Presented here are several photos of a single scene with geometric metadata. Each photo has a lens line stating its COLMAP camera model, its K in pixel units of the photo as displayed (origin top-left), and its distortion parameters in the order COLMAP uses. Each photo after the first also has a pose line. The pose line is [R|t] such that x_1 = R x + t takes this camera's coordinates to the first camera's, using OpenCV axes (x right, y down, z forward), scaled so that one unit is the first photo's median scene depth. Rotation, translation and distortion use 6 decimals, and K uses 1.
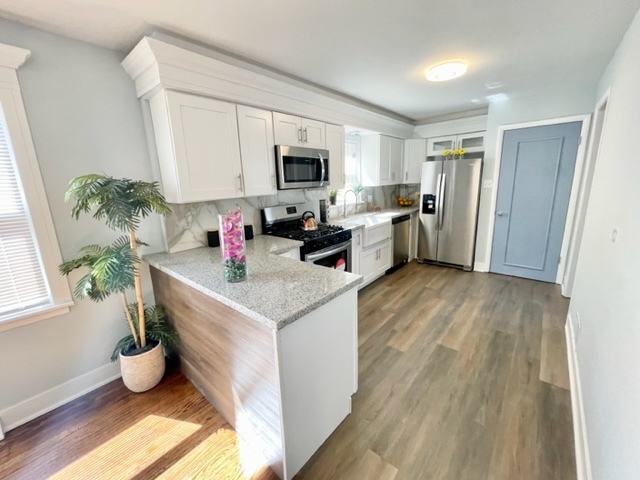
lens RADIAL K [[265.1, 0, 322.0], [0, 265.1, 234.5], [0, 0, 1]] dist [-0.000289, -0.000762]
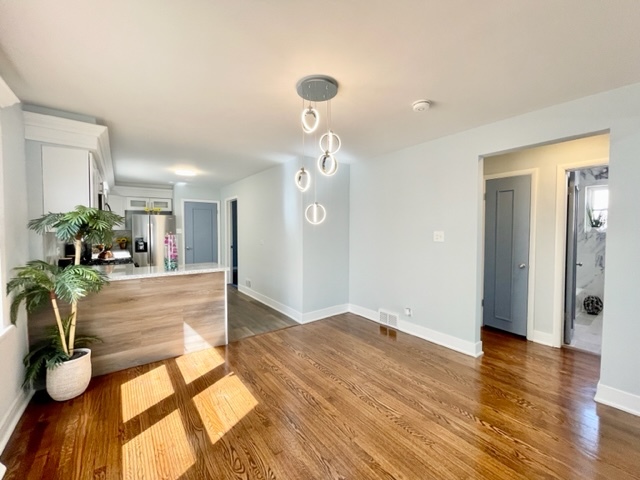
lens RADIAL K [[265.1, 0, 318.2], [0, 265.1, 238.1], [0, 0, 1]] dist [-0.000289, -0.000762]
pose [[0.224056, 0.003467, 0.974570, -0.850027], [0.187889, 0.981080, -0.046686, 0.097999], [-0.956293, 0.193572, 0.219165, -0.193505]]
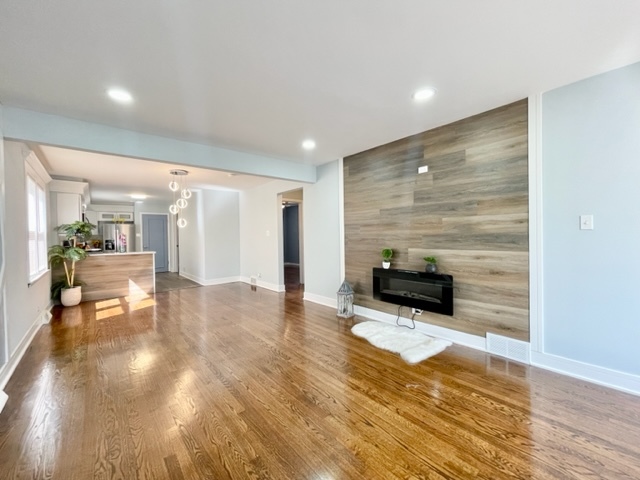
lens RADIAL K [[265.1, 0, 319.3], [0, 265.1, 238.8], [0, 0, 1]] dist [-0.000289, -0.000762]
pose [[0.162273, 0.020425, 0.986534, -1.539659], [0.208647, 0.976469, -0.054536, 0.325931], [-0.964434, 0.214687, 0.154193, -0.970293]]
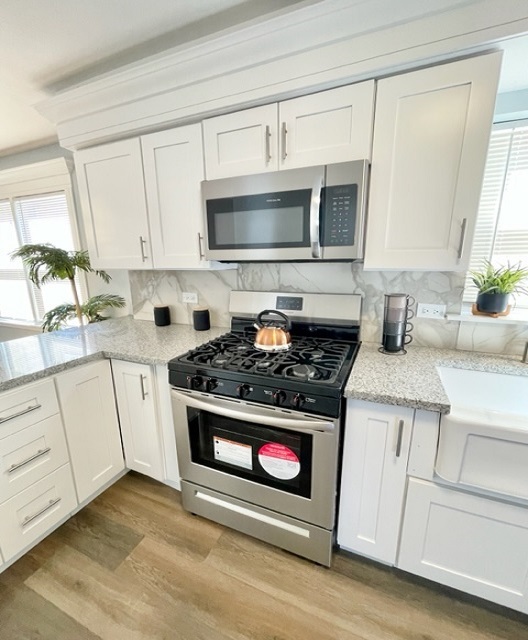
lens RADIAL K [[267.9, 0, 262.5], [0, 267.9, 316.7], [0, 0, 1]] dist [-0.000984, 0.001056]
pose [[0.303926, 0.229620, -0.924610, 0.384688], [-0.189229, 0.965733, 0.177631, -0.156541], [0.933714, 0.120977, 0.336962, 0.806081]]
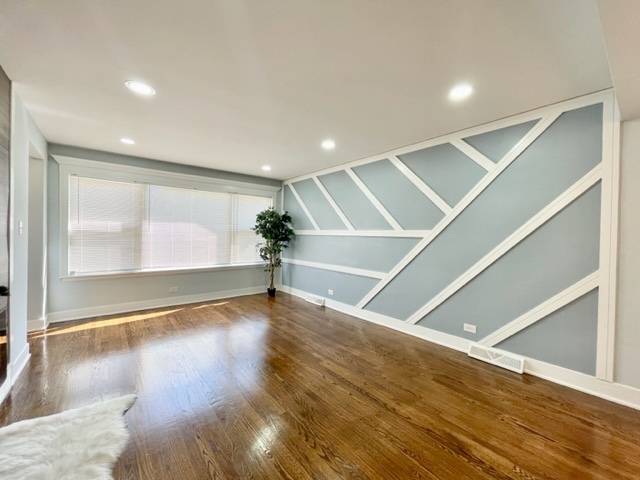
lens RADIAL K [[265.1, 0, 322.4], [0, 265.1, 235.2], [0, 0, 1]] dist [-0.000289, -0.000762]
pose [[-0.175025, 0.033699, -0.983987, -0.301274], [-0.204287, 0.976421, 0.069777, 0.197216], [0.963137, 0.213229, -0.164014, -0.611934]]
